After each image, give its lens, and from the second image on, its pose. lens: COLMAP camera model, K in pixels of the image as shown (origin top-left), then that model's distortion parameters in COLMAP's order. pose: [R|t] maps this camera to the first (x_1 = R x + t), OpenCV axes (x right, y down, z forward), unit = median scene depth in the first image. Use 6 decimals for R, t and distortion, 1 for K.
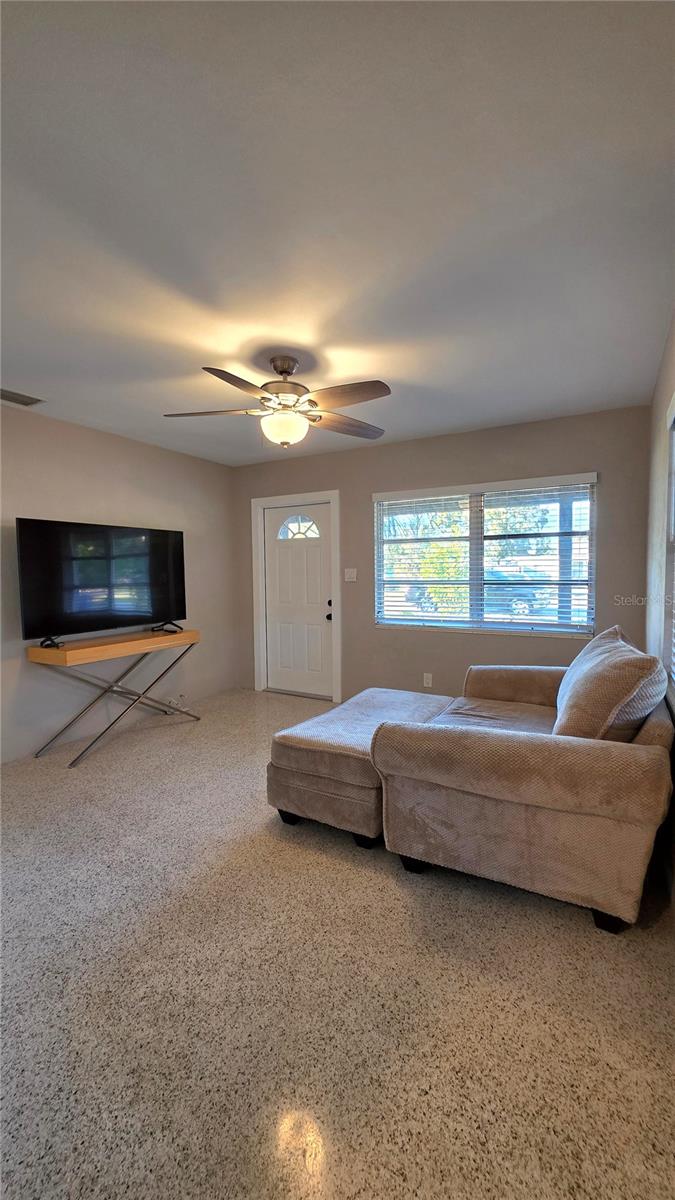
lens RADIAL K [[485.1, 0, 342.2], [0, 485.1, 595.0], [0, 0, 1]] dist [0.001602, 0.000425]
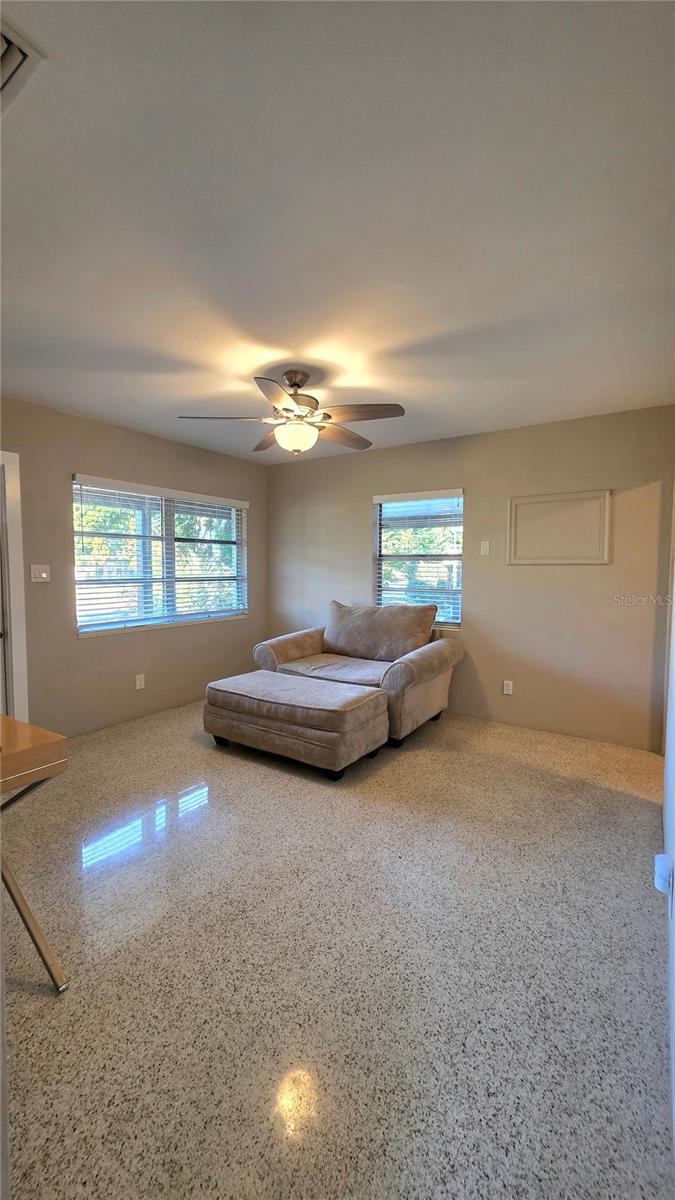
lens RADIAL K [[485.1, 0, 342.2], [0, 485.1, 595.0], [0, 0, 1]] dist [0.001602, 0.000425]
pose [[0.060033, -0.043944, 0.997229, -1.215629], [0.046428, 0.998072, 0.041186, -0.030674], [-0.997116, 0.043826, 0.061958, 0.850112]]
